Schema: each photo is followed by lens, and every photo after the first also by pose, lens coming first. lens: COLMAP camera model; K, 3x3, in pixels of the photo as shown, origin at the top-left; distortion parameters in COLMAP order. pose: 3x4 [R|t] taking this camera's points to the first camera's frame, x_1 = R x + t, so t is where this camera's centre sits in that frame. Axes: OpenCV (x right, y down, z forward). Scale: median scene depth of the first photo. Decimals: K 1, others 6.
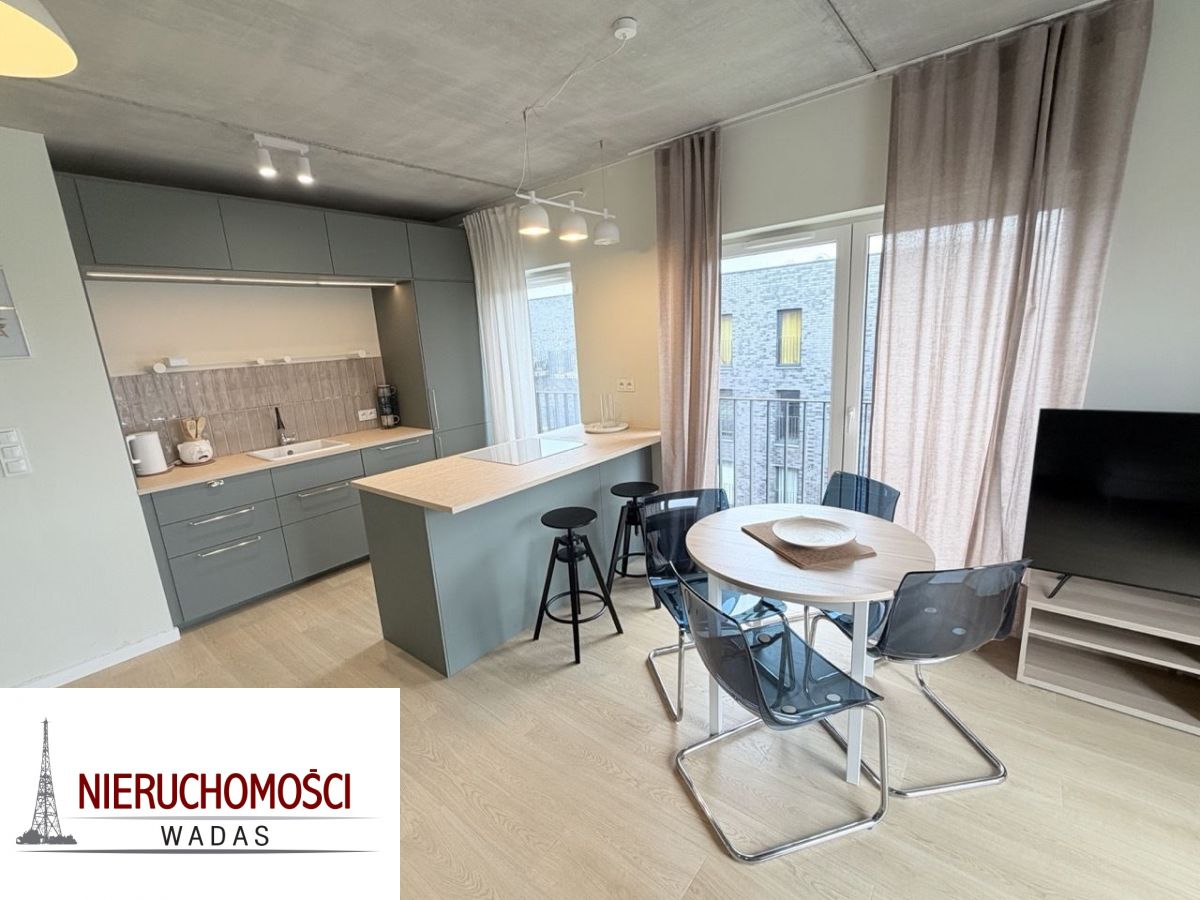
lens RADIAL K [[521.1, 0, 597.4], [0, 521.1, 450.4], [0, 0, 1]] dist [0.001080, -0.000012]
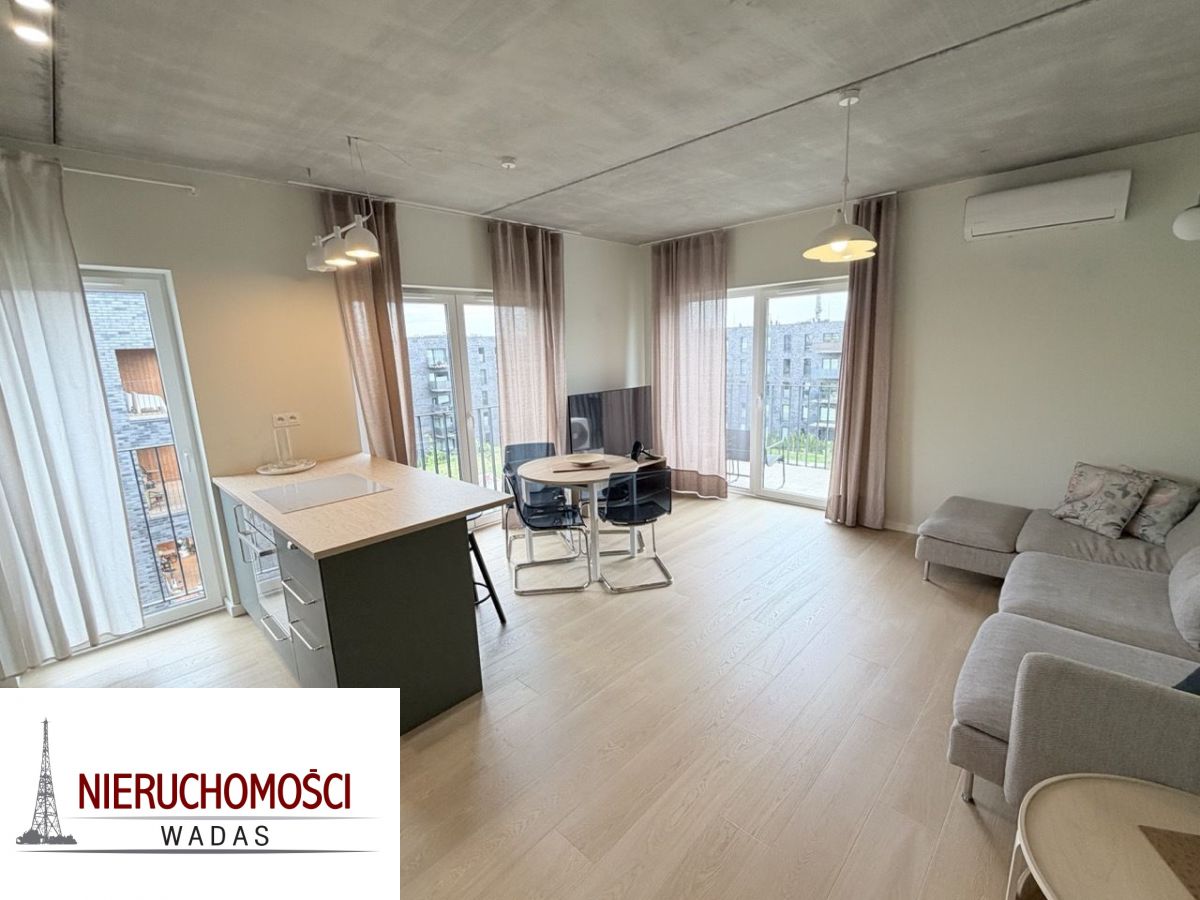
lens RADIAL K [[521.1, 0, 597.4], [0, 521.1, 450.4], [0, 0, 1]] dist [0.001080, -0.000012]
pose [[0.090808, -0.137143, 0.986380, -1.042394], [0.245366, 0.963019, 0.111306, -0.054051], [-0.965168, 0.231917, 0.121100, 0.494561]]
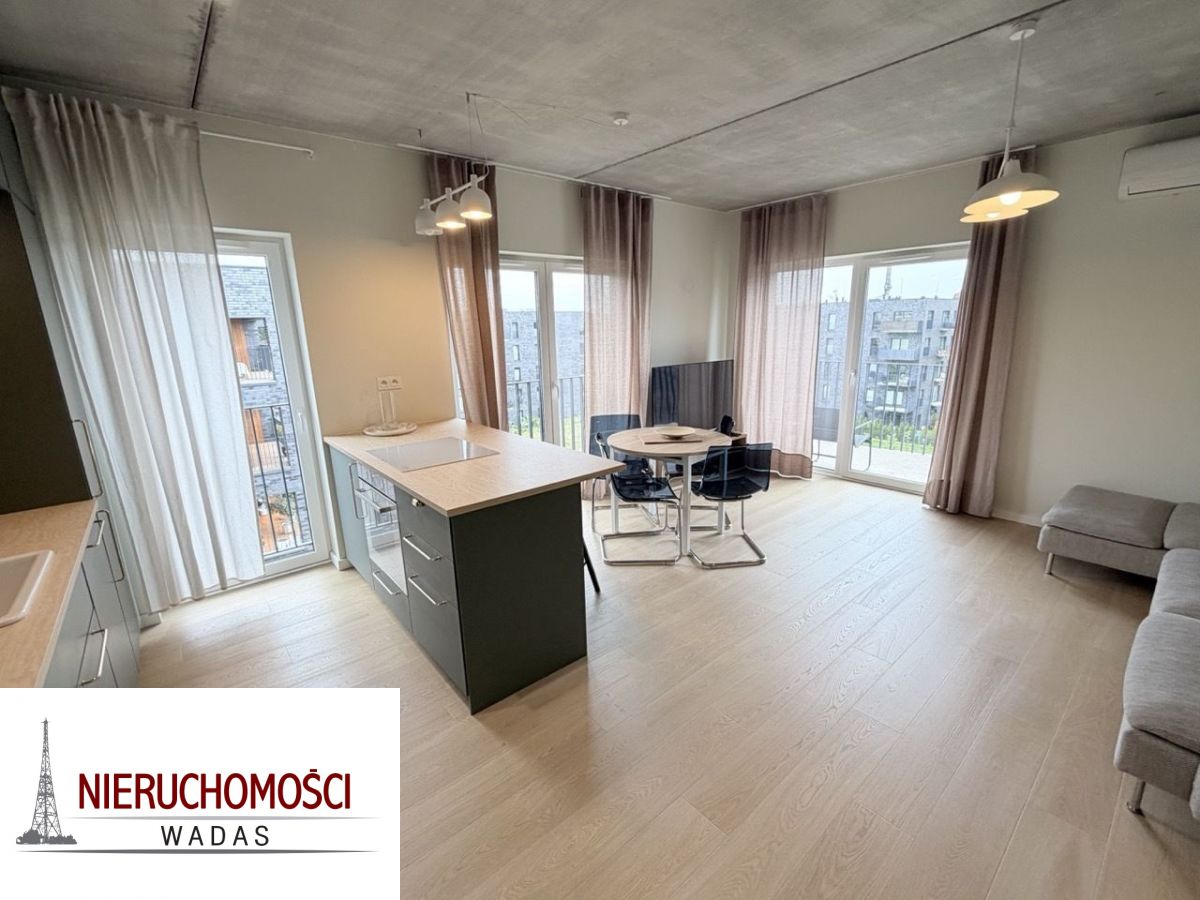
lens RADIAL K [[521.1, 0, 597.4], [0, 521.1, 450.4], [0, 0, 1]] dist [0.001080, -0.000012]
pose [[0.187097, -0.174731, 0.966677, -1.039077], [0.224351, 0.965647, 0.131122, -0.061970], [-0.956379, 0.192343, 0.219871, 0.602978]]
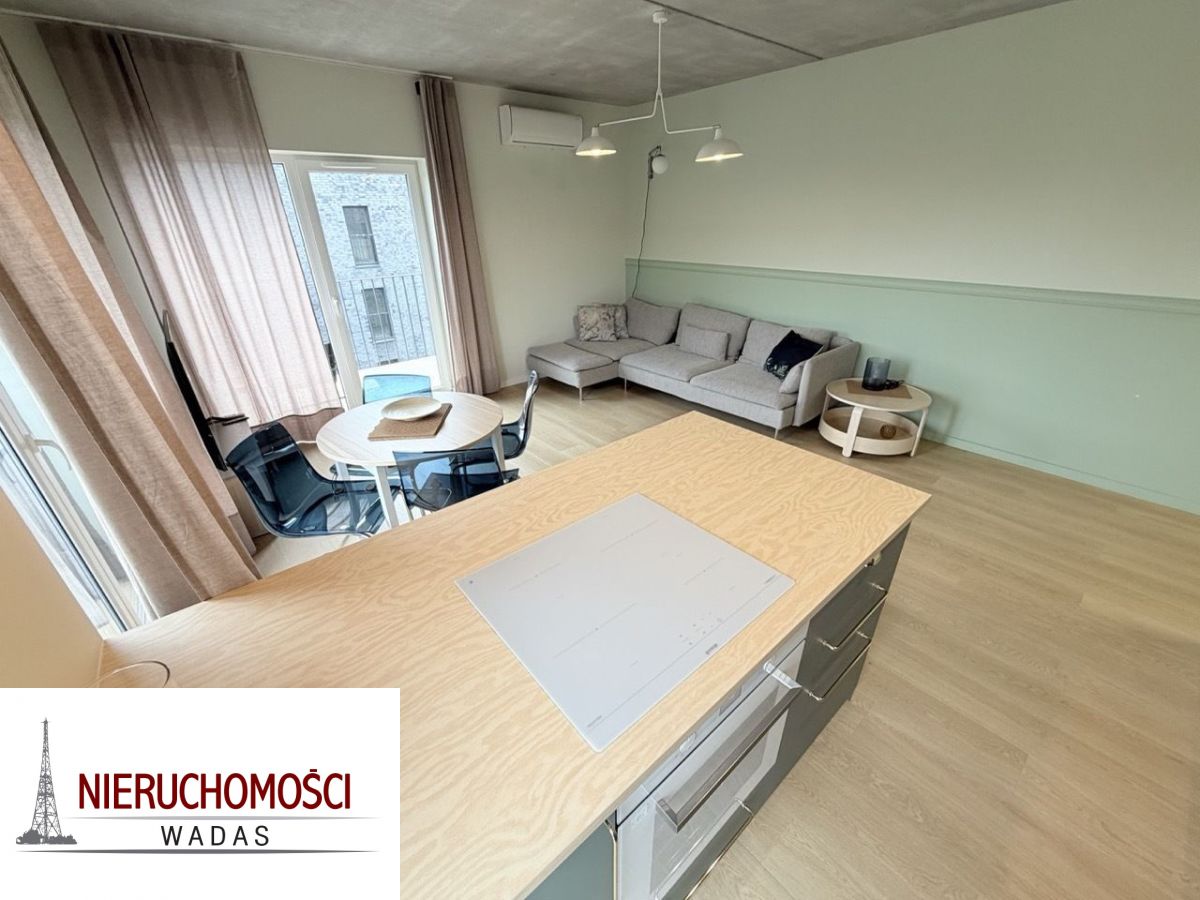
lens RADIAL K [[471.2, 0, 600.0], [0, 471.2, 450.0], [0, 0, 1]] dist [-0.001667, -0.000040]
pose [[-0.979027, -0.008989, 0.203531, -0.207931], [0.120418, 0.780306, 0.613695, -0.309523], [-0.164333, 0.625333, -0.762859, 1.337538]]
